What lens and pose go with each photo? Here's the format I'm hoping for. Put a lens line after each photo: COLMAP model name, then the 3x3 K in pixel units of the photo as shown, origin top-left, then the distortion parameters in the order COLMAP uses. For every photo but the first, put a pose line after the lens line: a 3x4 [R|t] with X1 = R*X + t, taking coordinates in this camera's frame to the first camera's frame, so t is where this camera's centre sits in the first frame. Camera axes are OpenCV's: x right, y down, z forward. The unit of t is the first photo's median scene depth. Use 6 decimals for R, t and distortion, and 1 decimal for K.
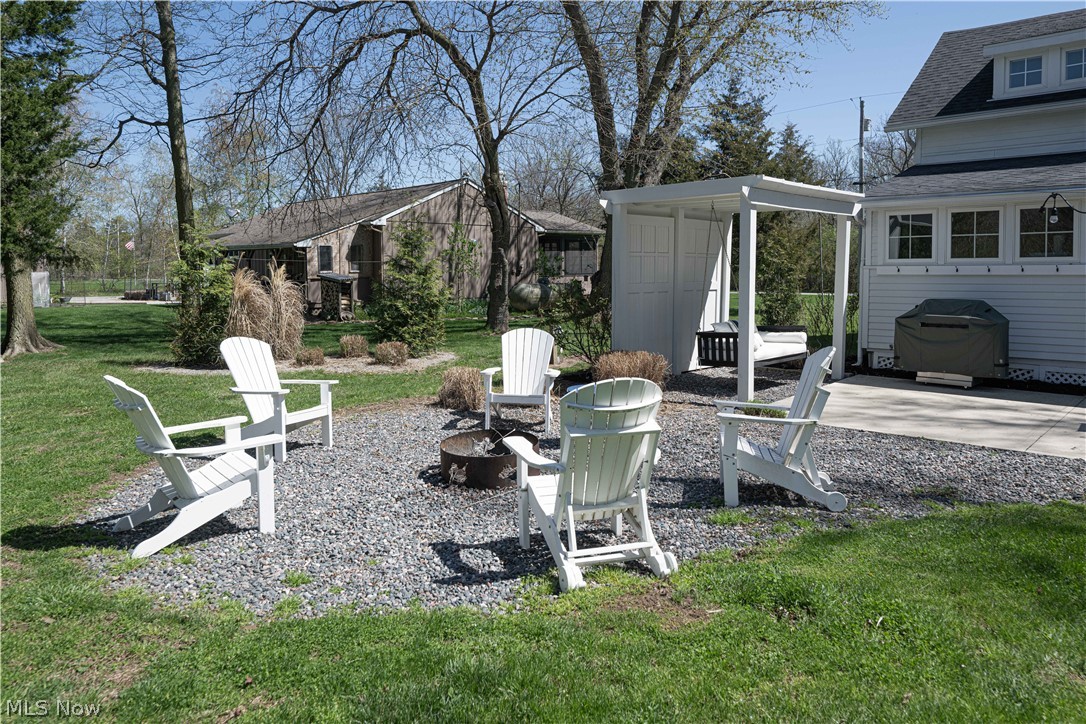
lens RADIAL K [[769.4, 0, 542.6], [0, 769.4, 292.1], [0, 0, 1]] dist [-0.000527, -0.001959]
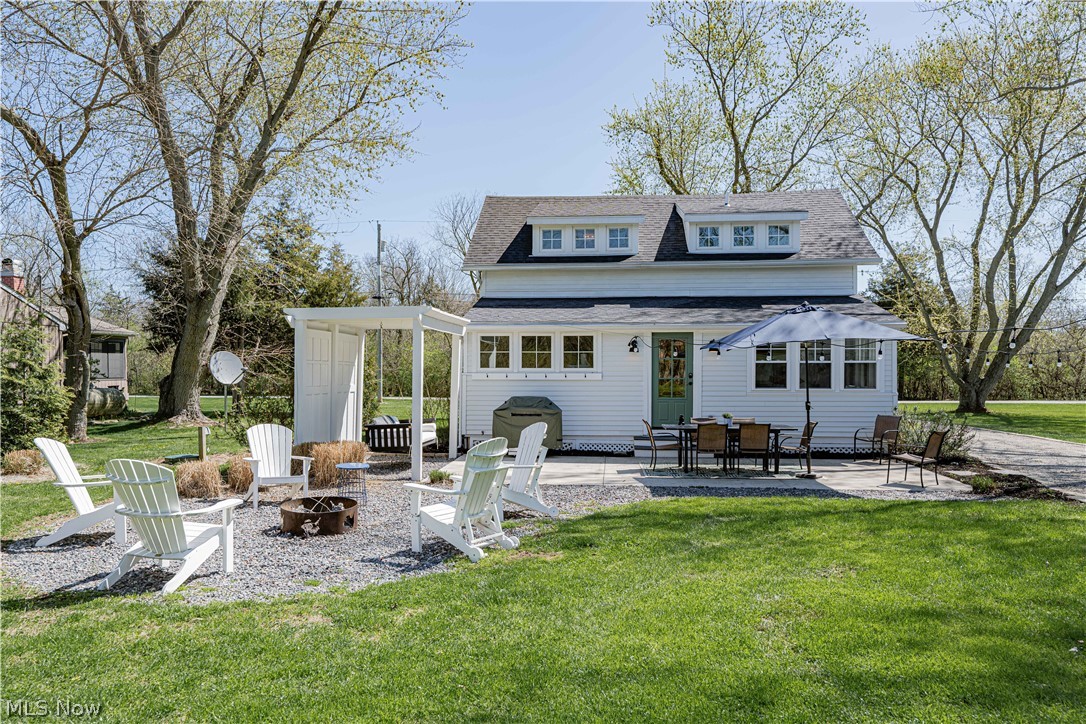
lens RADIAL K [[769.4, 0, 543.6], [0, 769.4, 364.9], [0, 0, 1]] dist [-0.000527, -0.001959]
pose [[0.801551, 0.012623, 0.597793, -0.283553], [0.011817, 0.999247, -0.036946, 0.003273], [-0.597810, 0.036678, 0.800798, -0.160635]]
